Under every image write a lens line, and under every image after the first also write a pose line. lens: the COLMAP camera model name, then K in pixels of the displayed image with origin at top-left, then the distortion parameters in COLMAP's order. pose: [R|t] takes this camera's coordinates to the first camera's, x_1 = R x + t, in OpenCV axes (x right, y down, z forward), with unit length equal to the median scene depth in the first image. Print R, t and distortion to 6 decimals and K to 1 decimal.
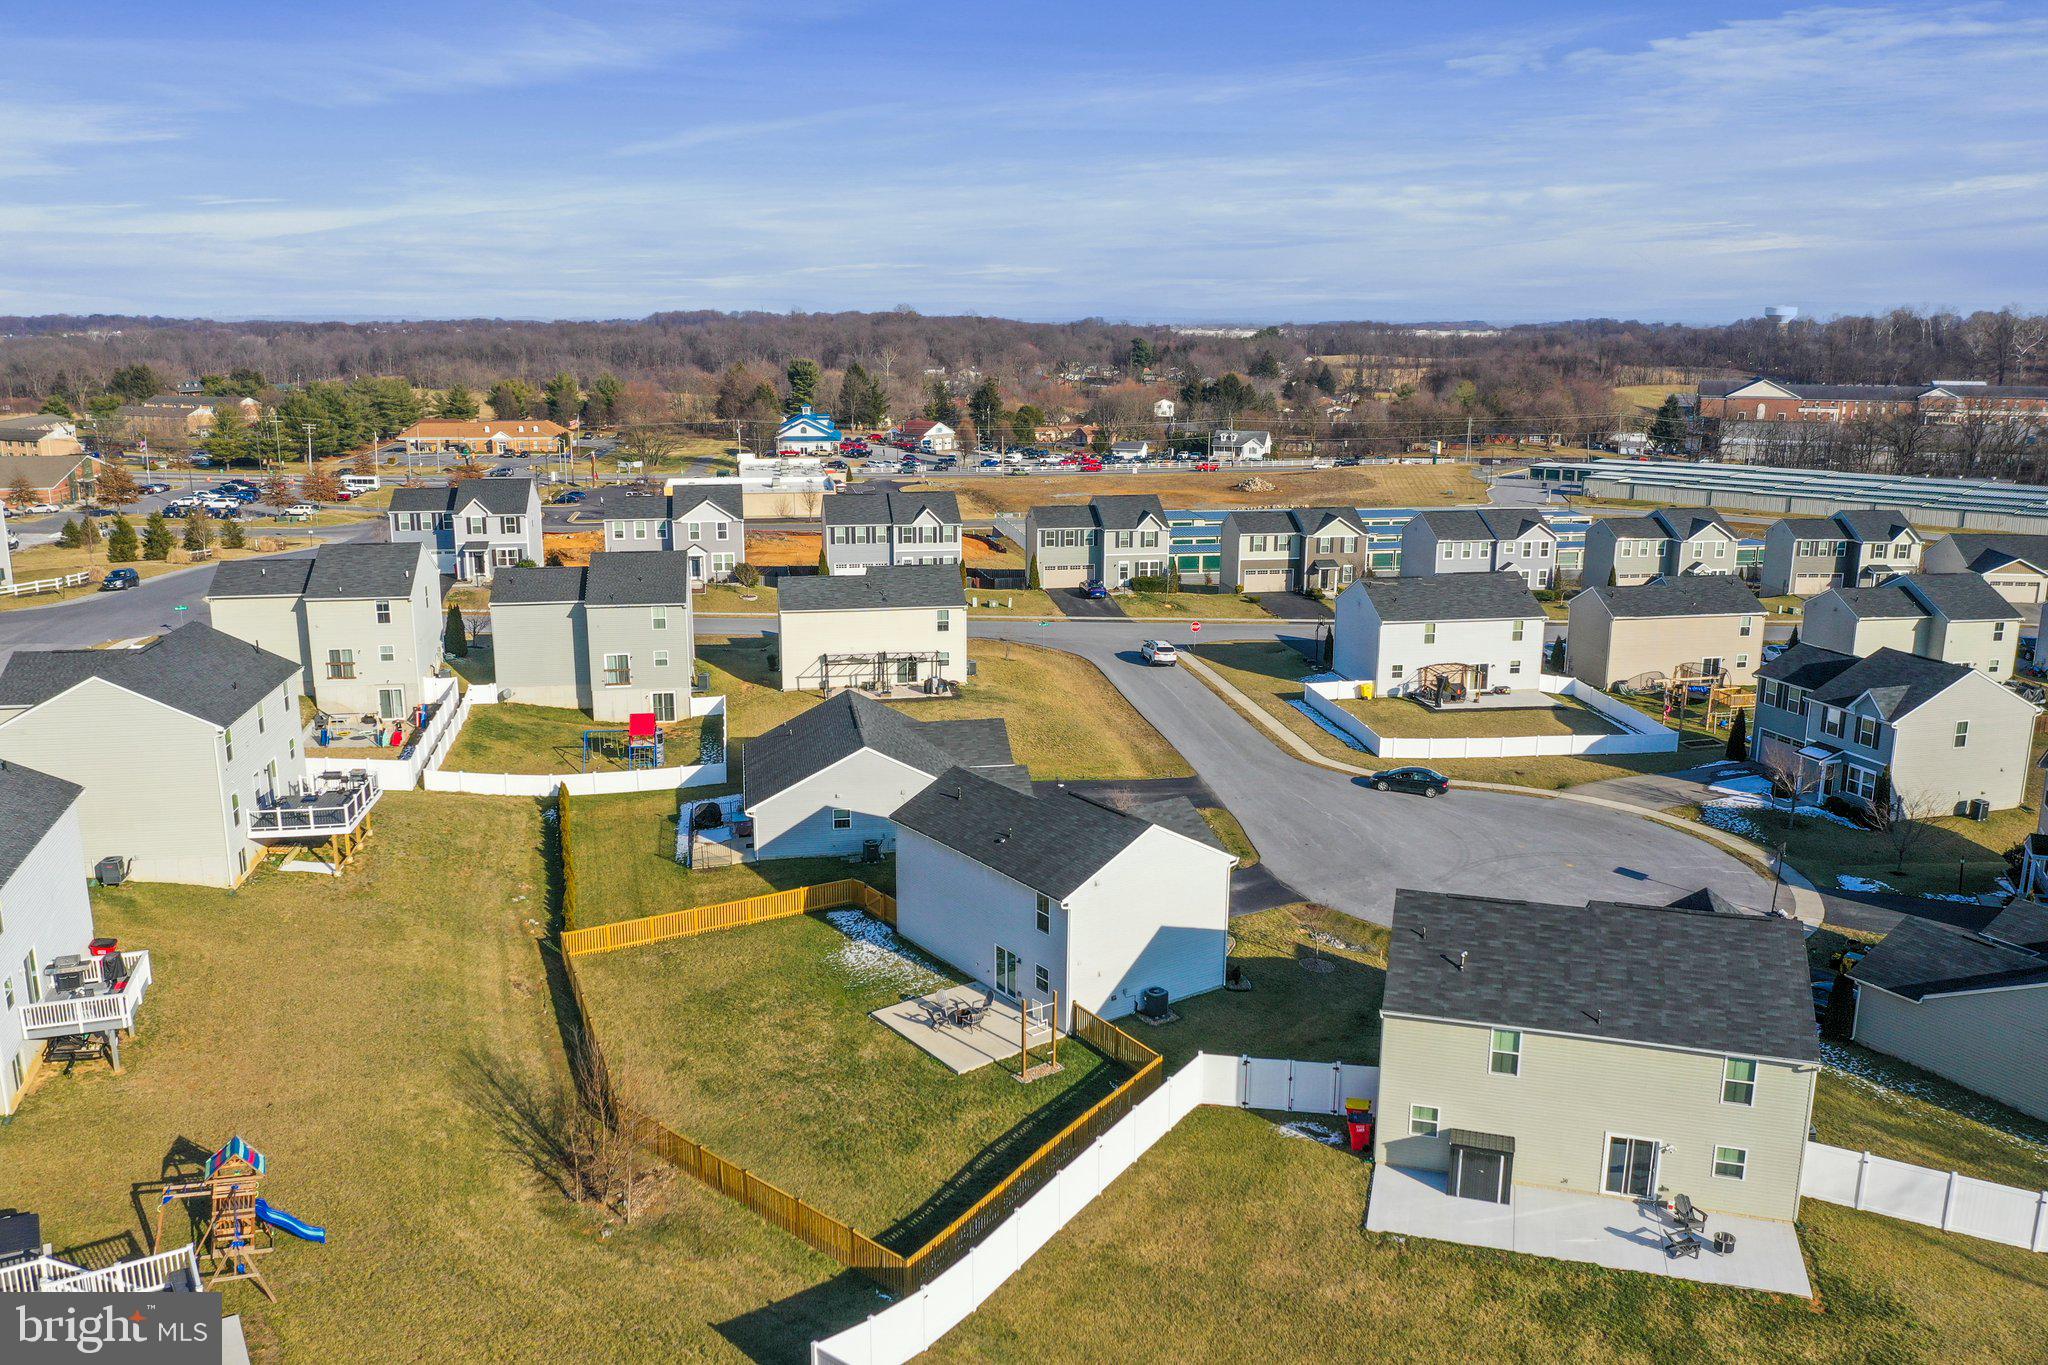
lens RADIAL K [[1608.0, 0, 1015.1], [0, 1608.0, 682.4], [0, 0, 1]] dist [-0.017023, 0.011236]
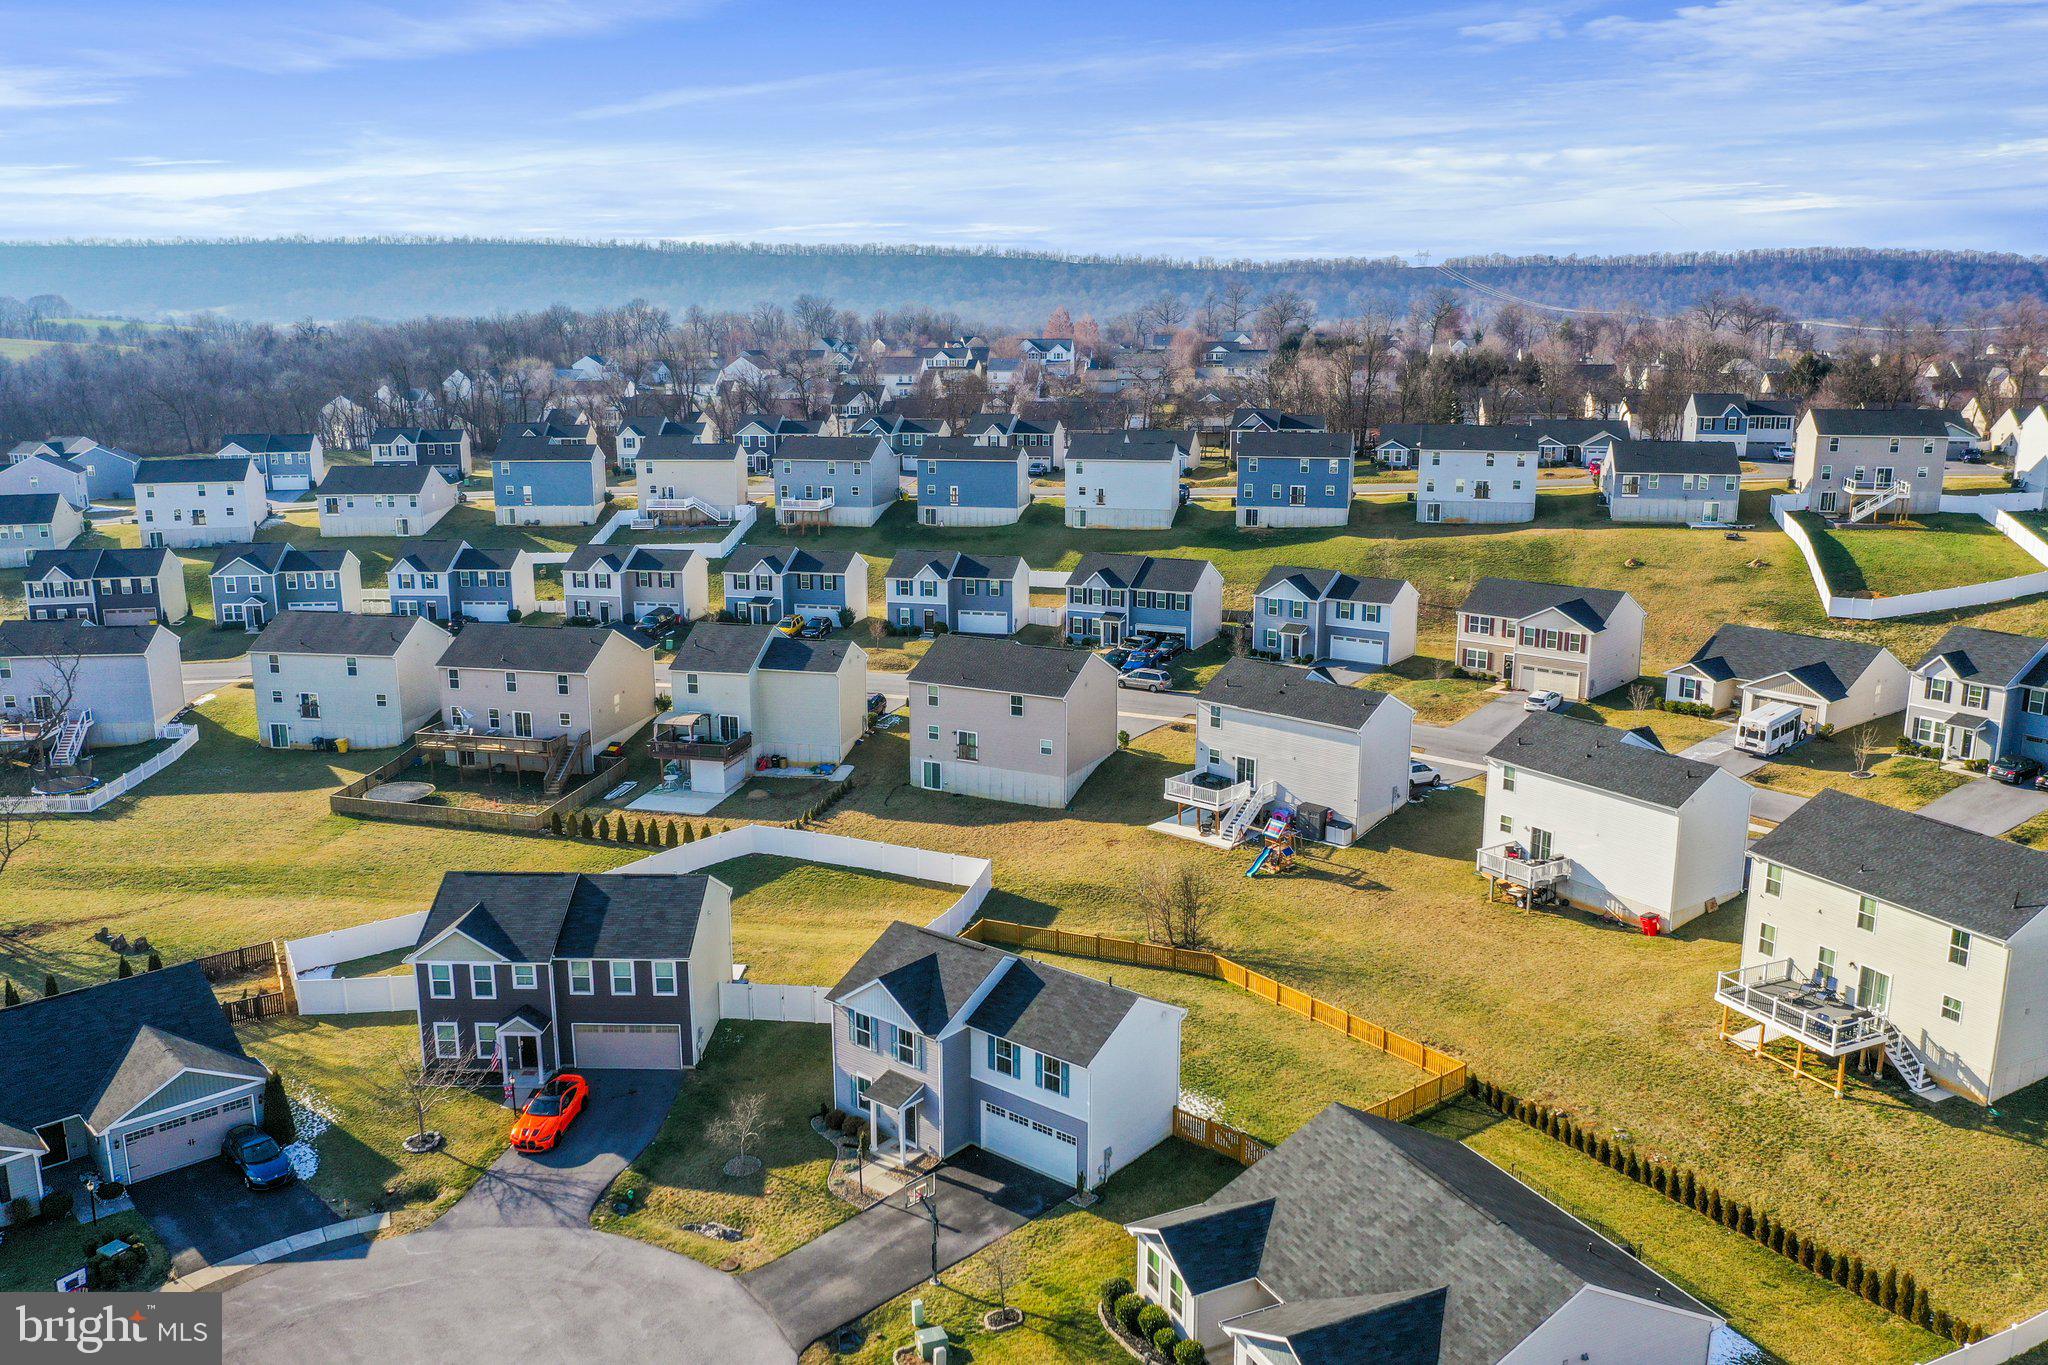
lens RADIAL K [[1608.0, 0, 1015.1], [0, 1608.0, 682.4], [0, 0, 1]] dist [-0.017023, 0.011236]
pose [[-0.965018, 0.057687, -0.255758, 0.156965], [-0.057978, 0.904390, 0.422750, -0.304569], [0.255692, 0.422790, -0.869408, 1.062078]]
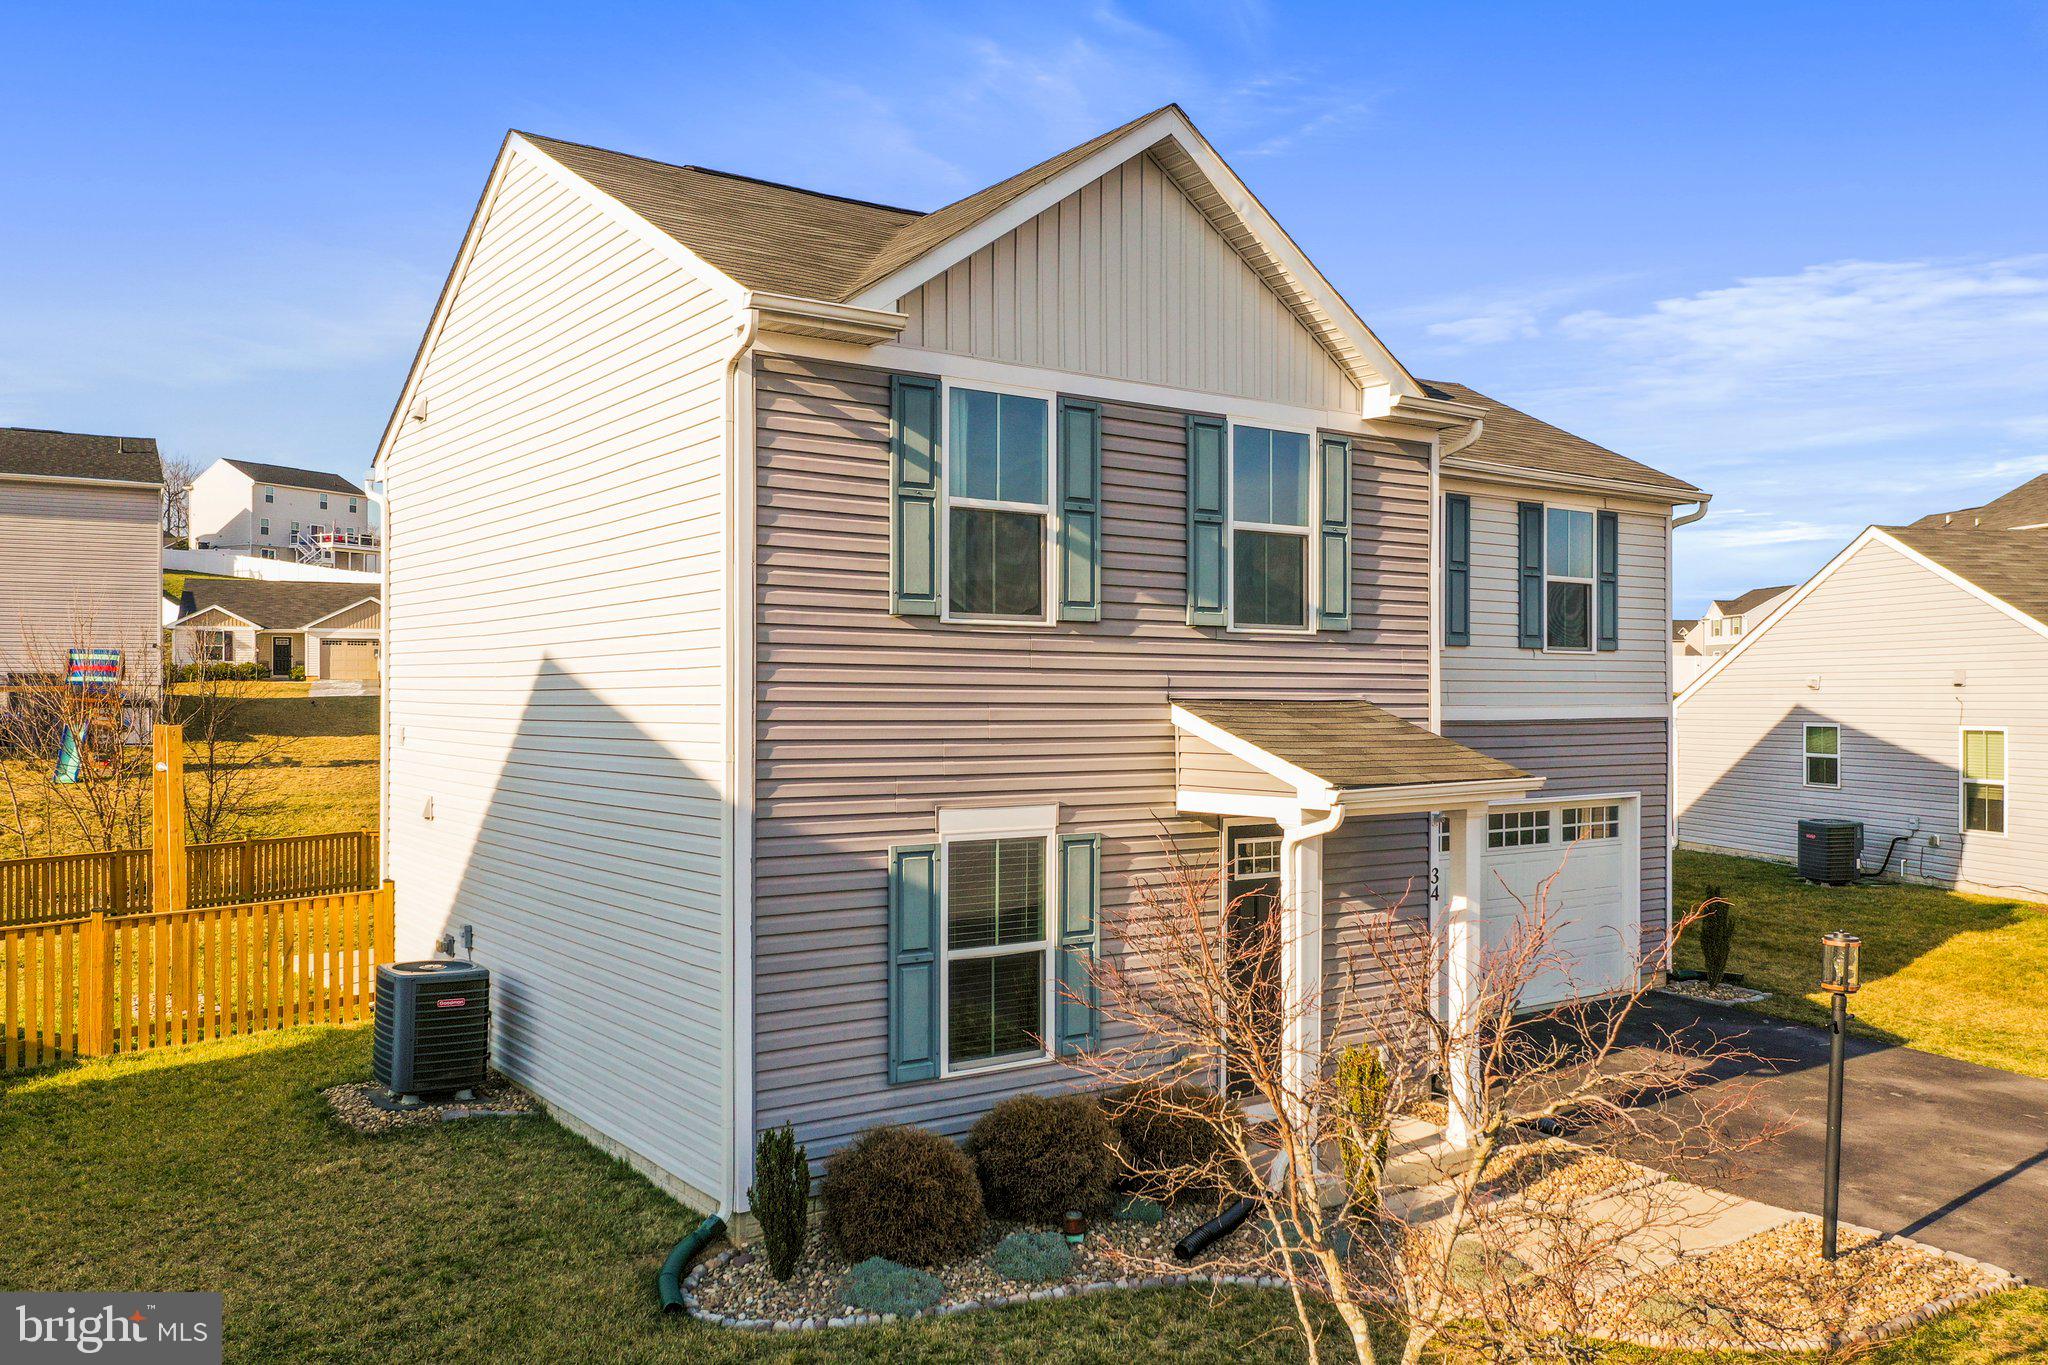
lens RADIAL K [[1617.6, 0, 1024.0], [0, 1617.6, 682.5], [0, 0, 1]] dist [-0.010503, 0.004837]
pose [[0.007225, -0.012894, -0.999891, 0.160430], [-0.224778, 0.974307, -0.014188, 0.079102], [0.974383, 0.224856, 0.004141, 0.586610]]
